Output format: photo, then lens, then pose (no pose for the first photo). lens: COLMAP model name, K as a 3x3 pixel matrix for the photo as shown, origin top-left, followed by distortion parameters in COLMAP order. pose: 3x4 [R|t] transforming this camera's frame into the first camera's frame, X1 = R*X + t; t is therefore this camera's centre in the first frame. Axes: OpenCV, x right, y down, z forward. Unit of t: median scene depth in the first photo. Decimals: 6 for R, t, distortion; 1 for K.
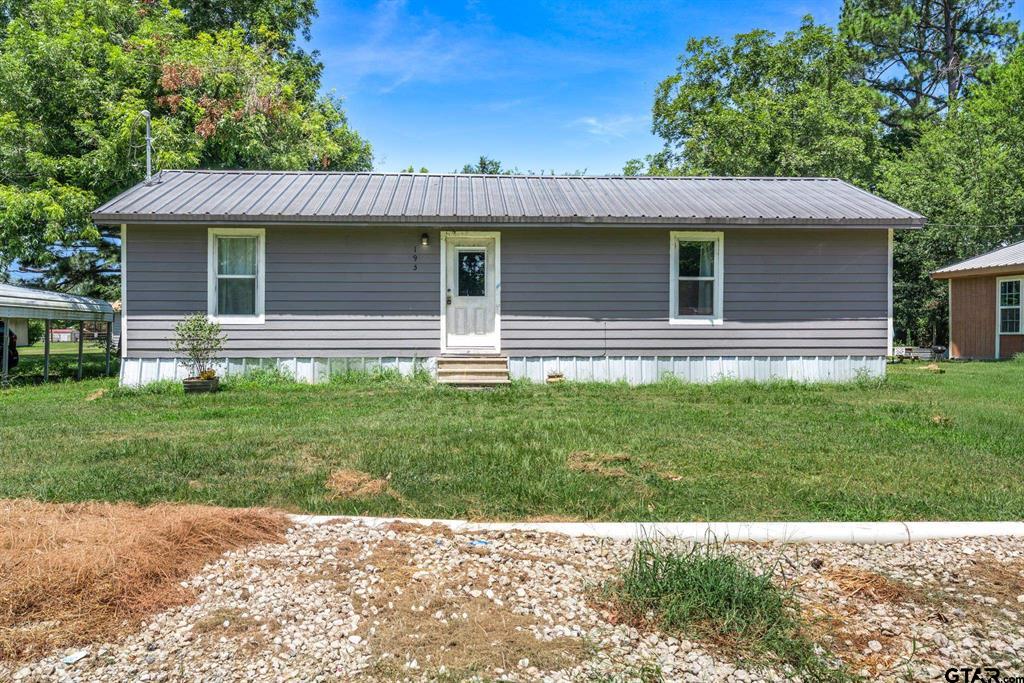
lens RADIAL K [[711.2, 0, 512.2], [0, 711.2, 343.2], [0, 0, 1]] dist [0.002263, 0.002357]
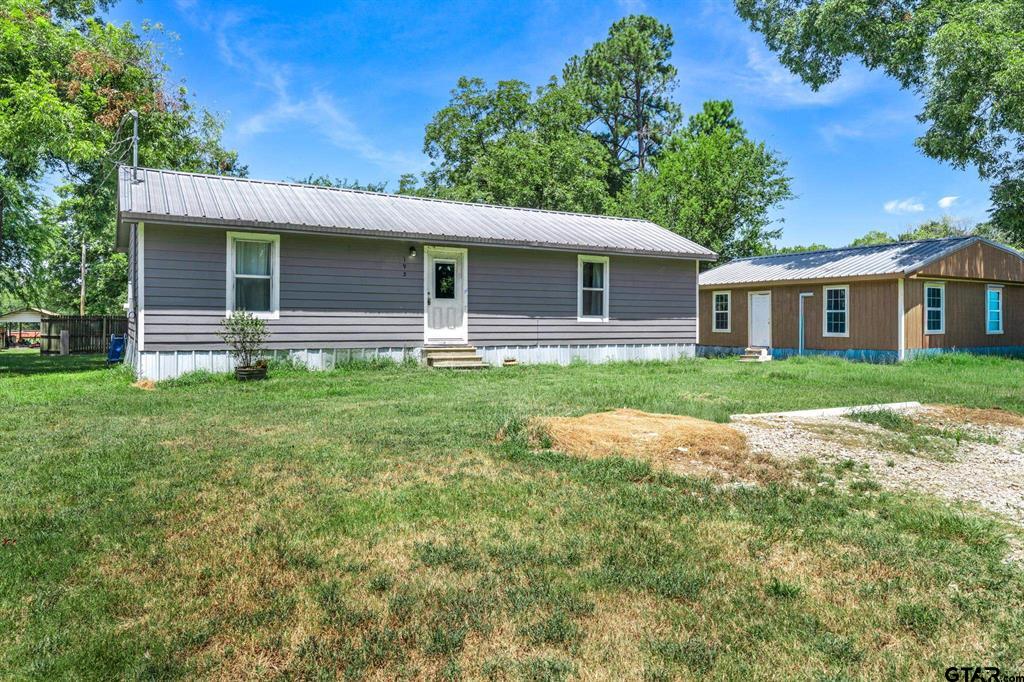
lens RADIAL K [[711.2, 0, 511.7], [0, 711.2, 337.0], [0, 0, 1]] dist [0.002263, 0.002357]
pose [[0.887228, -0.004193, 0.461313, -0.534384], [0.006798, 0.999969, -0.003986, 0.007919], [-0.461282, 0.006673, 0.887229, -0.169879]]
